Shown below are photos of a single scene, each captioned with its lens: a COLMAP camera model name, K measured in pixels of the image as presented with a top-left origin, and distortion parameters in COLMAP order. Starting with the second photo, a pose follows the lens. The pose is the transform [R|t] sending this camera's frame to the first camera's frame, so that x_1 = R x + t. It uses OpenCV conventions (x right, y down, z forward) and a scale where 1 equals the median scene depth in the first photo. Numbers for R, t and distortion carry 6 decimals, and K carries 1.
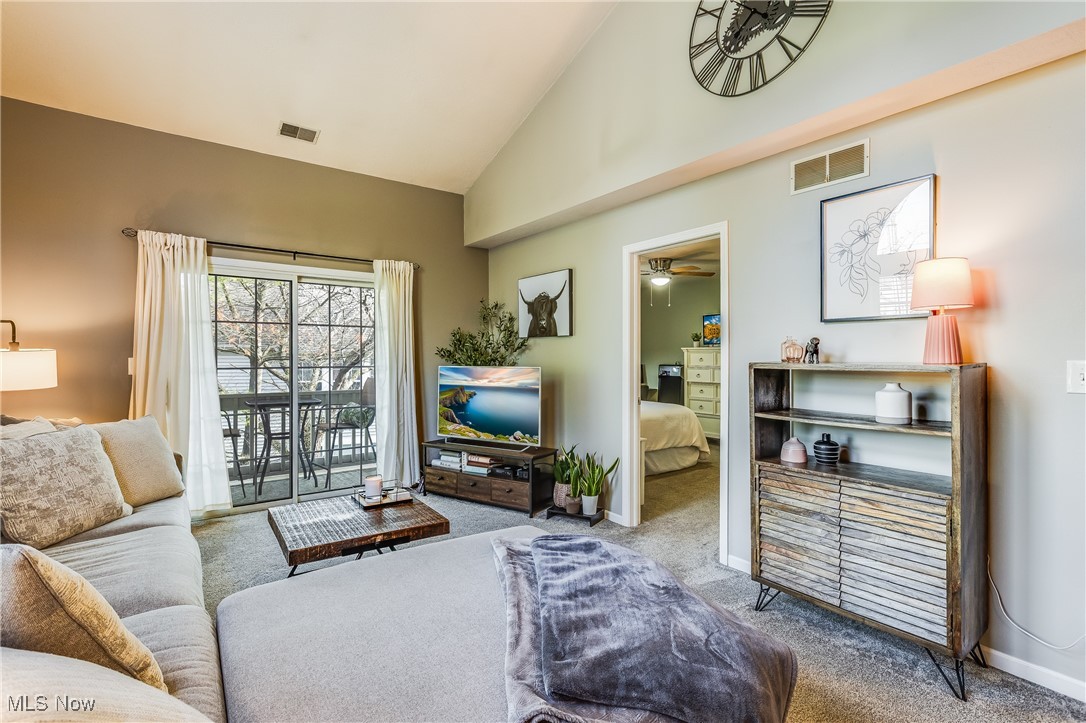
lens RADIAL K [[503.0, 0, 541.8], [0, 503.0, 356.9], [0, 0, 1]] dist [0.000294, 0.000326]
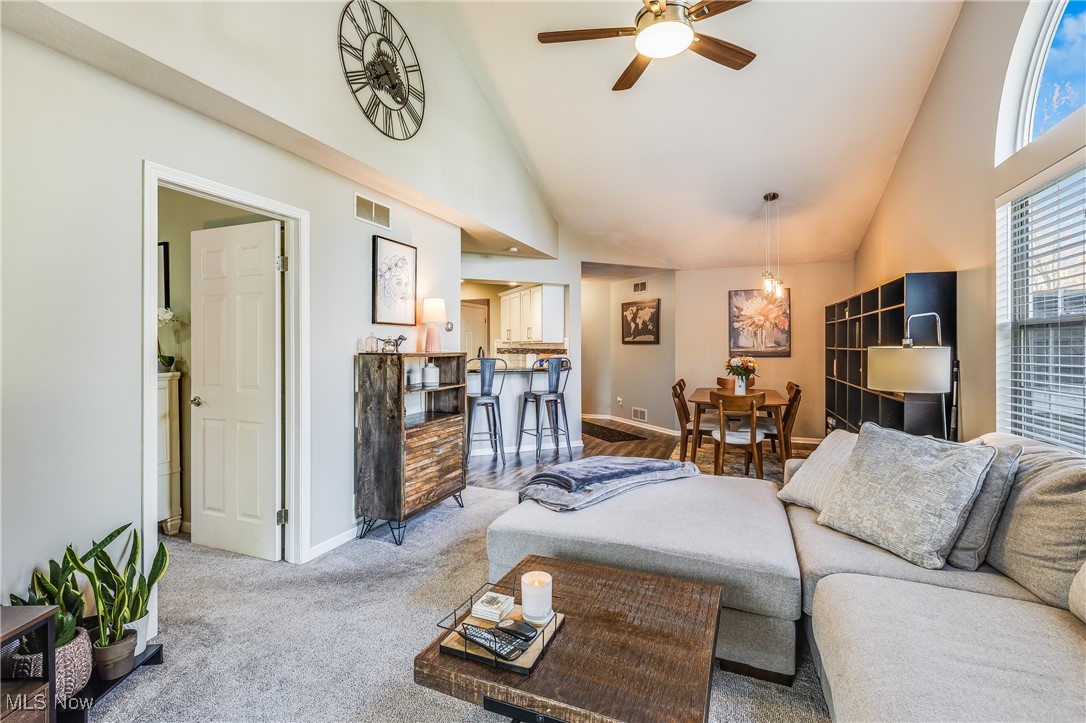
lens RADIAL K [[495.3, 0, 543.4], [0, 495.3, 349.5], [0, 0, 1]] dist [0.000005, 0.000055]
pose [[-0.526105, -0.001614, 0.850418, -0.564837], [0.001918, 0.999993, 0.003084, -0.001678], [-0.850417, 0.003254, -0.526099, 0.900022]]
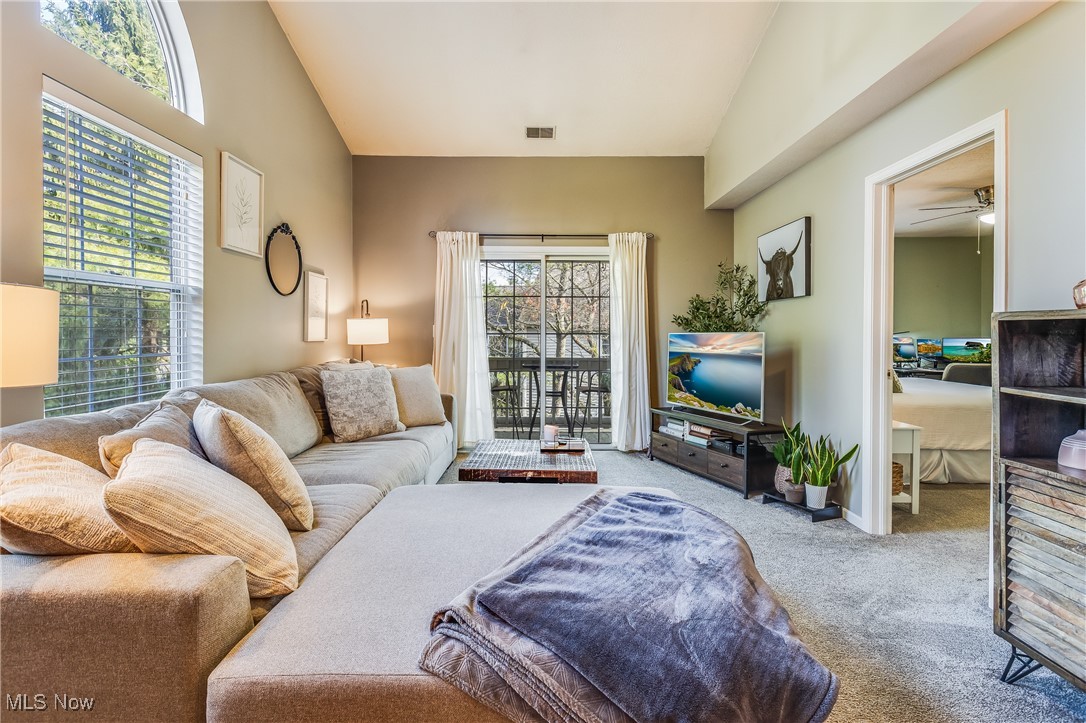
lens RADIAL K [[498.8, 0, 539.0], [0, 498.8, 338.6], [0, 0, 1]] dist [0.002304, 0.000312]
pose [[0.803921, 0.004621, -0.594719, 0.212801], [-0.001544, 0.999983, 0.005684, 0.028552], [0.594735, -0.003651, 0.803914, 0.063005]]
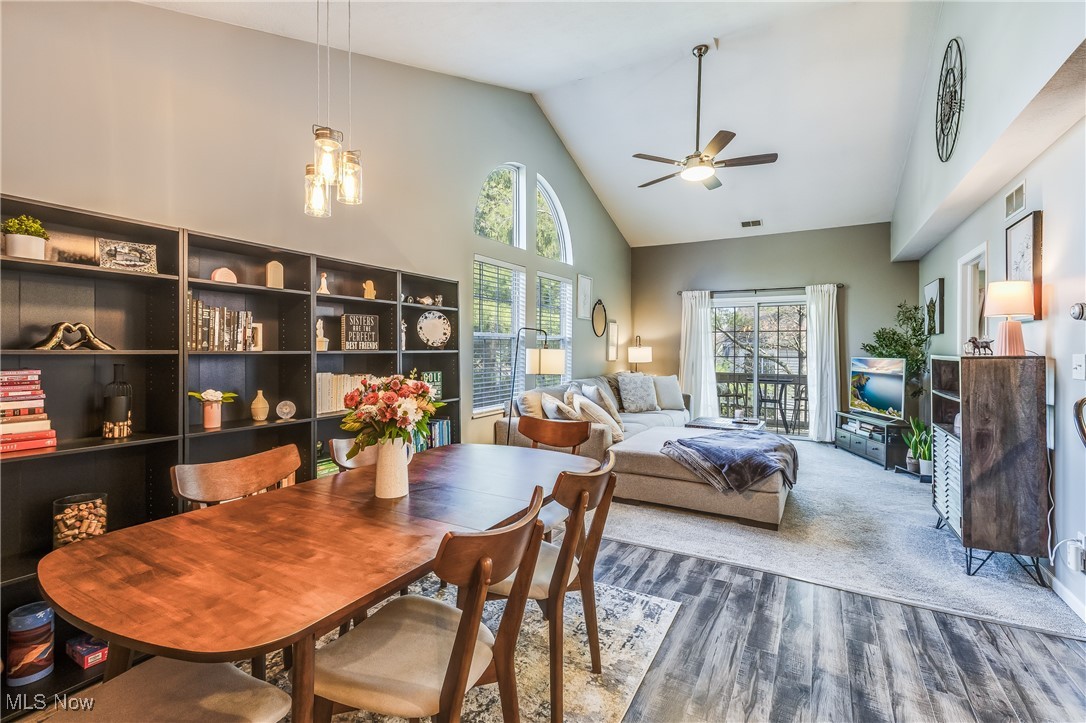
lens RADIAL K [[495.3, 0, 543.4], [0, 495.3, 349.5], [0, 0, 1]] dist [0.000005, 0.000055]
pose [[0.413708, 0.000828, -0.910409, 0.814231], [-0.005534, 0.999983, -0.001605, 0.003796], [0.910393, 0.005702, 0.413706, -0.388728]]
